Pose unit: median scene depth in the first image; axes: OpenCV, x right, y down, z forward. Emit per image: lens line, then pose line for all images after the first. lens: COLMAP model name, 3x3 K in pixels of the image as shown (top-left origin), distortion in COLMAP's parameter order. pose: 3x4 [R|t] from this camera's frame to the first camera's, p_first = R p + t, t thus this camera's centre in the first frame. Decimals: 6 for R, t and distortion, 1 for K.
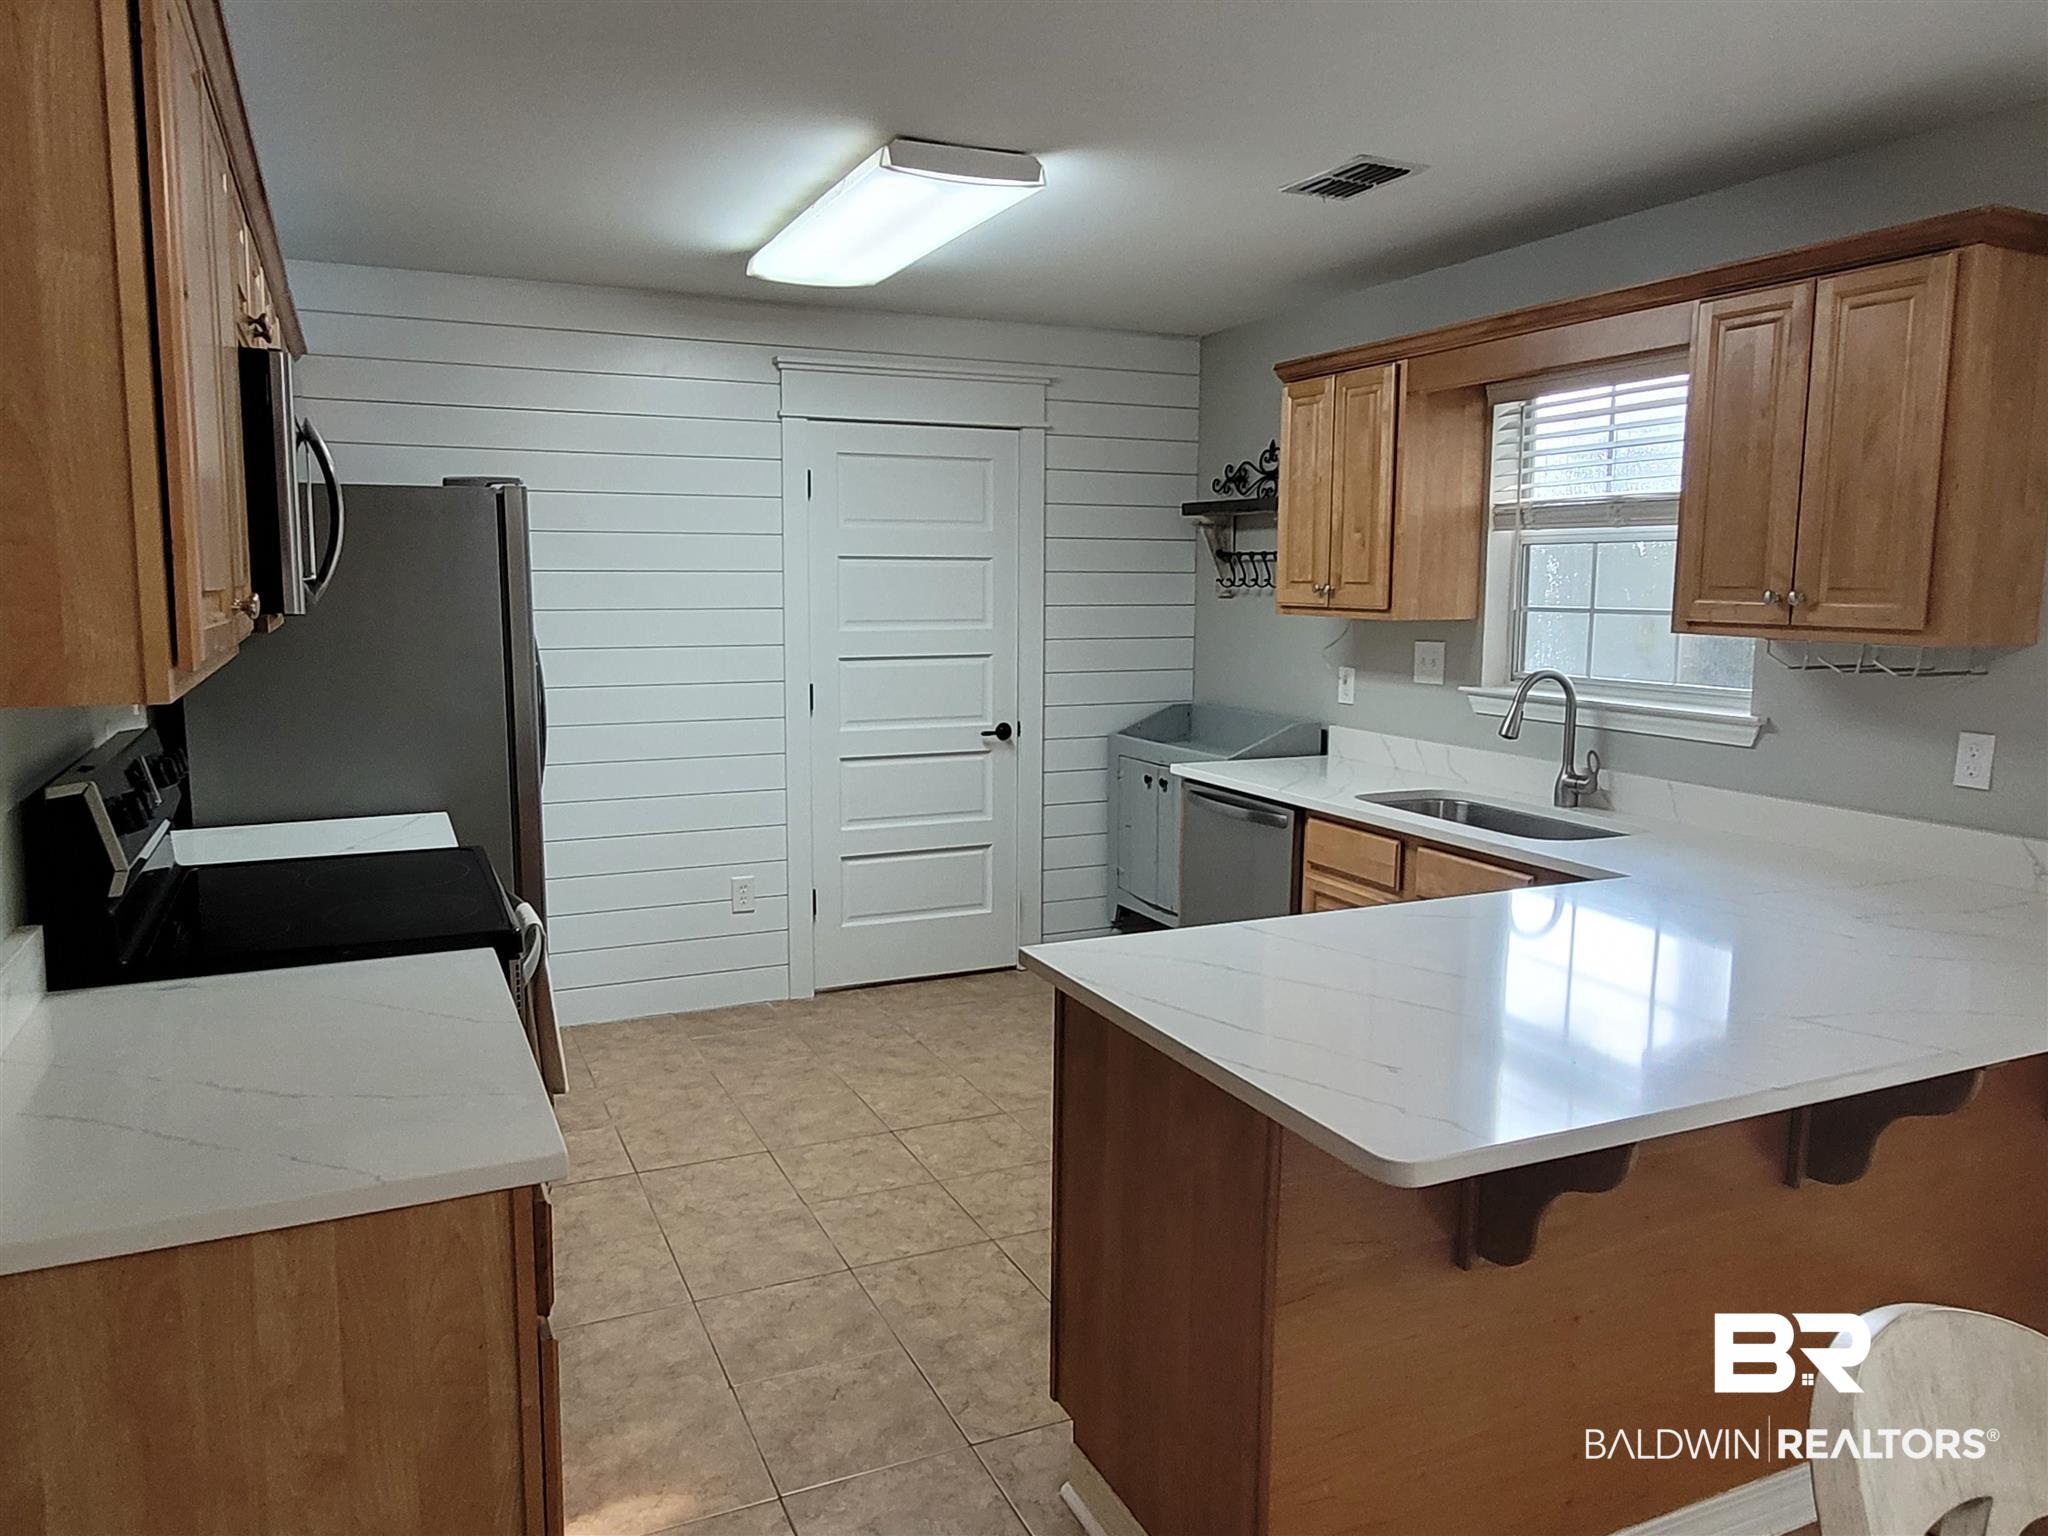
lens RADIAL K [[1409.3, 0, 1016.1], [0, 1409.3, 752.8], [0, 0, 1]] dist [0.002107, -0.004423]
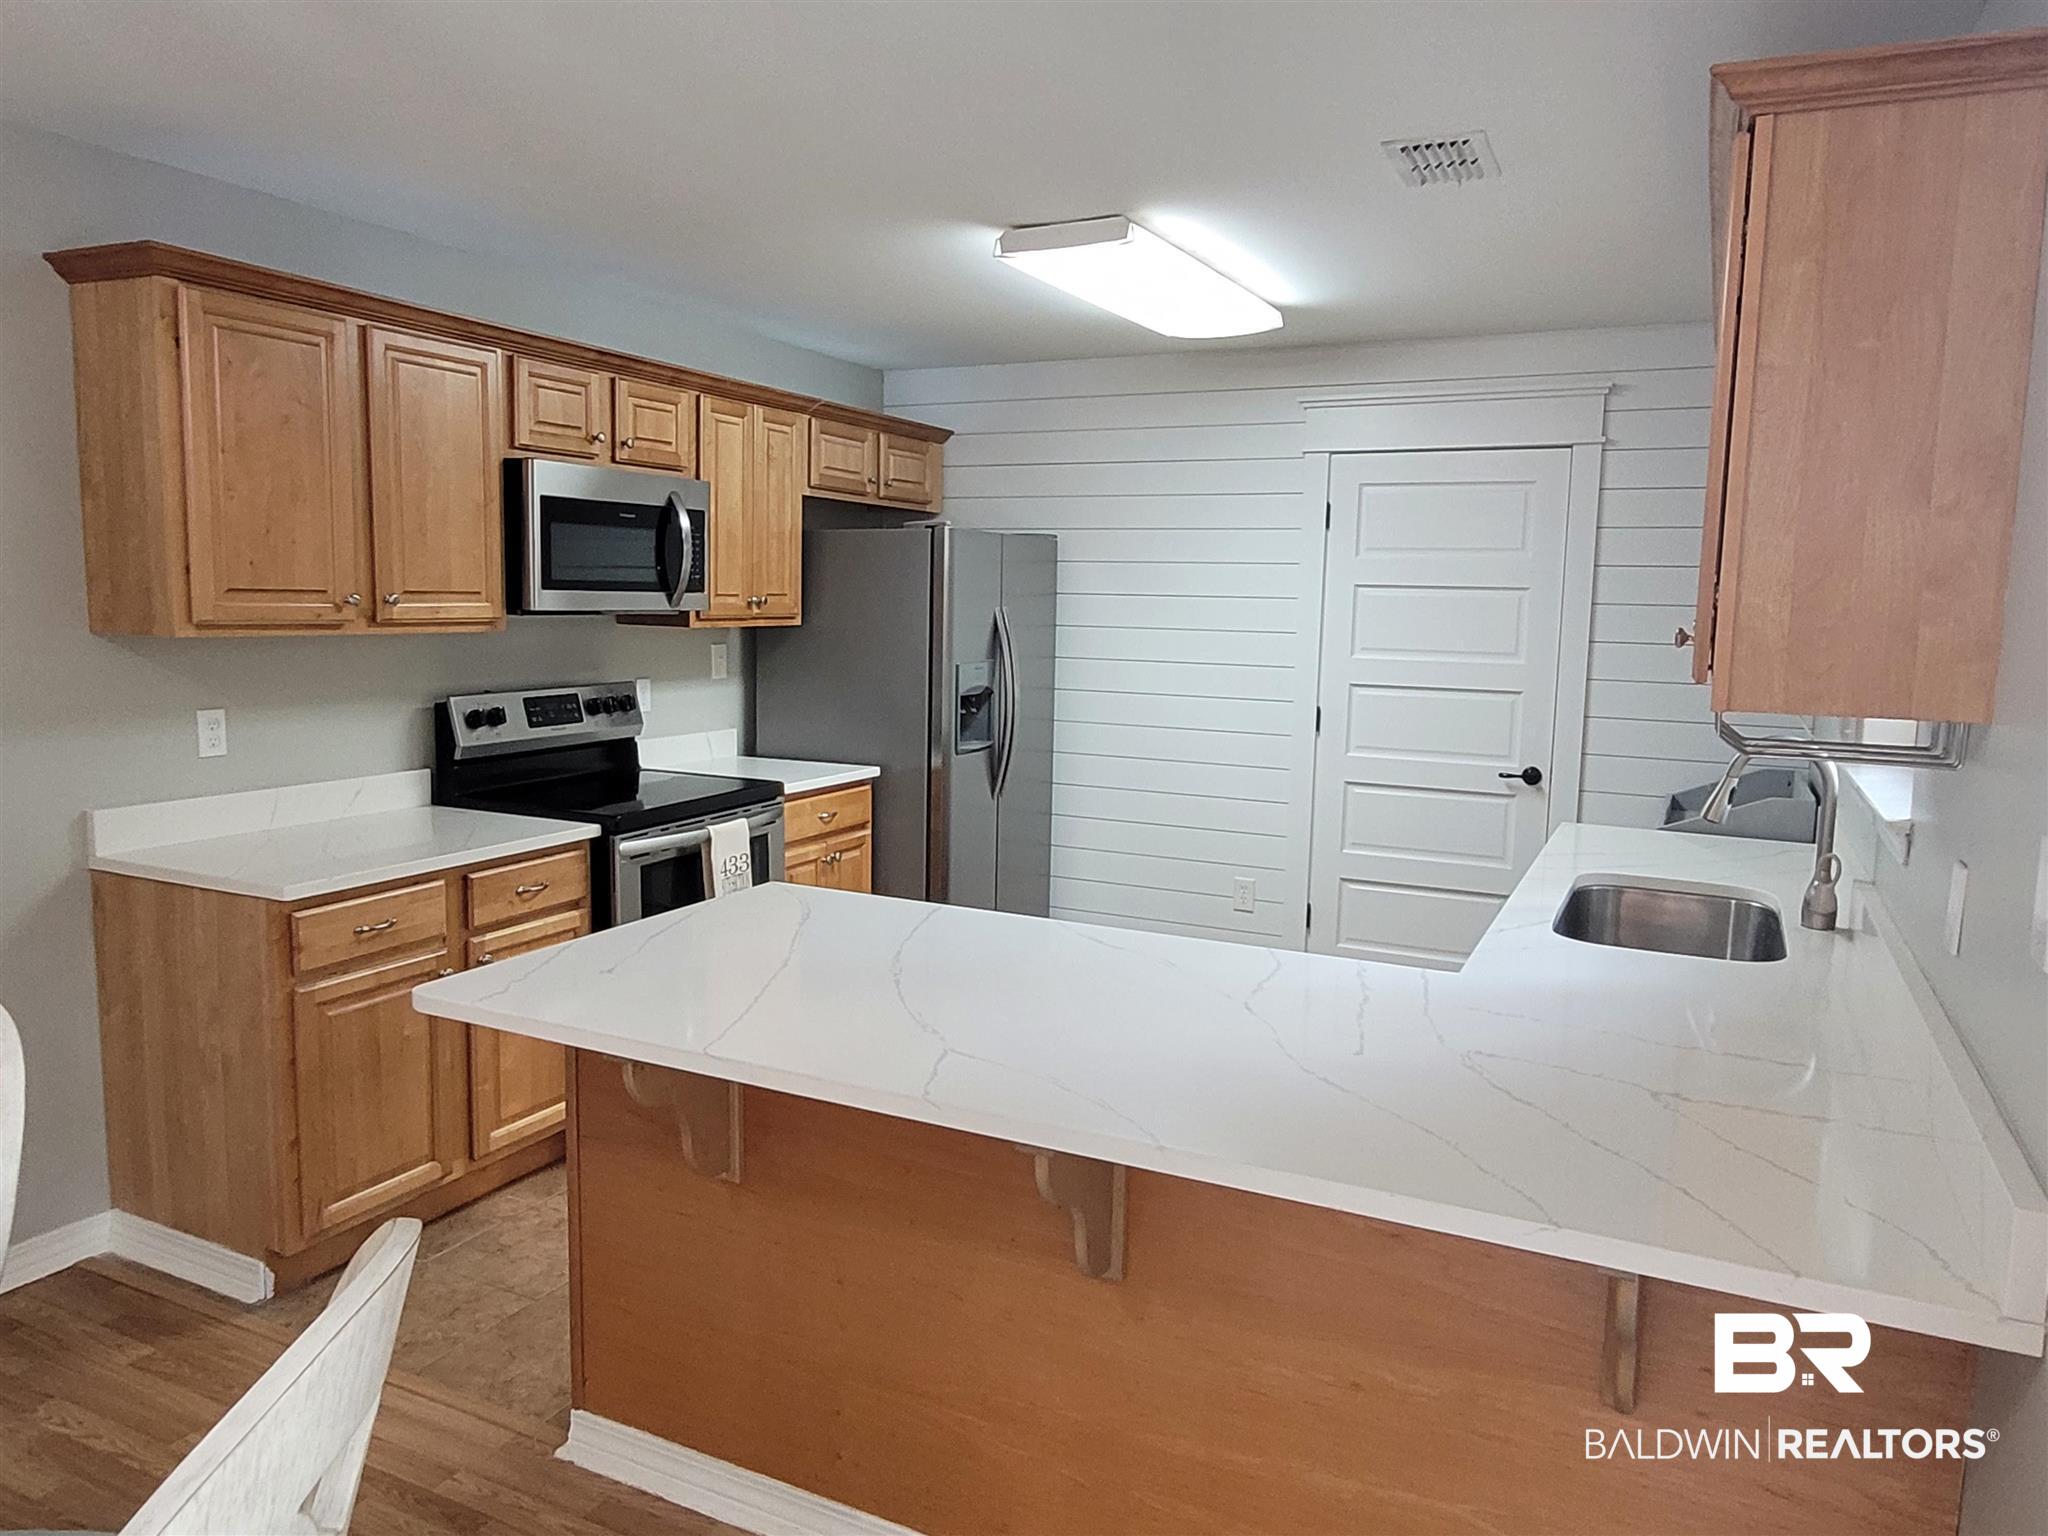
lens RADIAL K [[1409.3, 0, 1008.9], [0, 1409.3, 769.7], [0, 0, 1]] dist [0.002107, -0.004423]
pose [[0.622272, 0.105270, -0.775691, 0.668440], [-0.115172, 0.992445, 0.042293, -0.025768], [0.774282, 0.063020, 0.629694, 0.211311]]
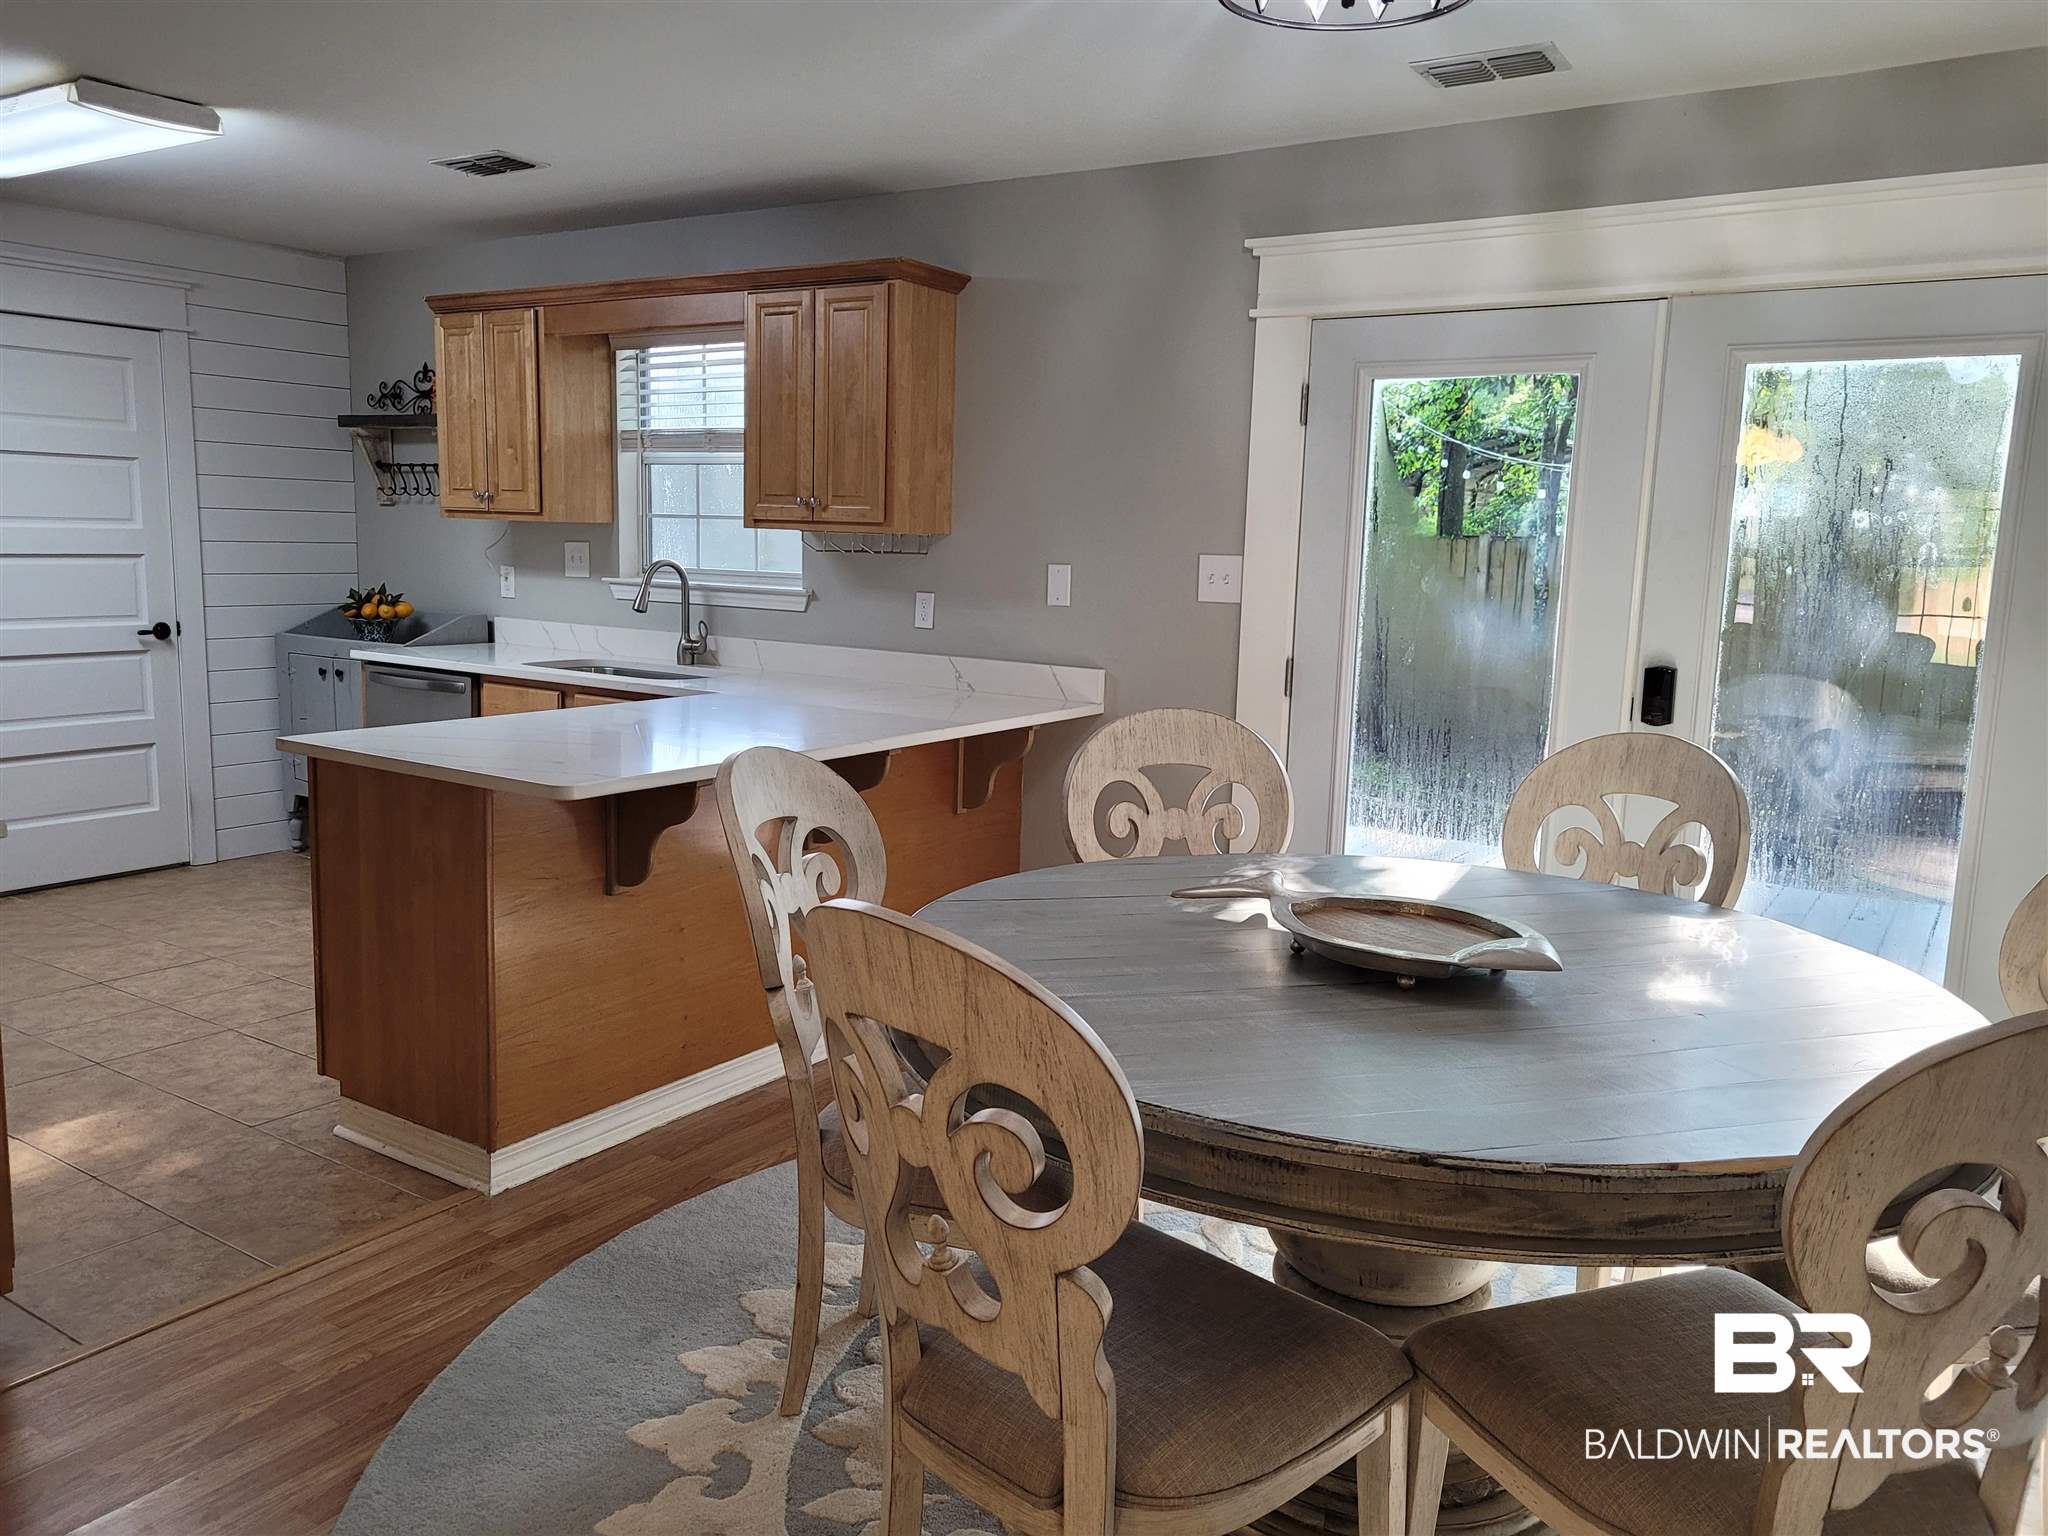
lens RADIAL K [[1544.2, 0, 1019.5], [0, 1544.2, 773.7], [0, 0, 1]] dist [0.030431, -0.016187]
pose [[0.850762, -0.061958, 0.521887, -0.101369], [0.041300, 0.997837, 0.051138, 0.075480], [-0.523926, -0.021953, 0.851481, -0.381348]]
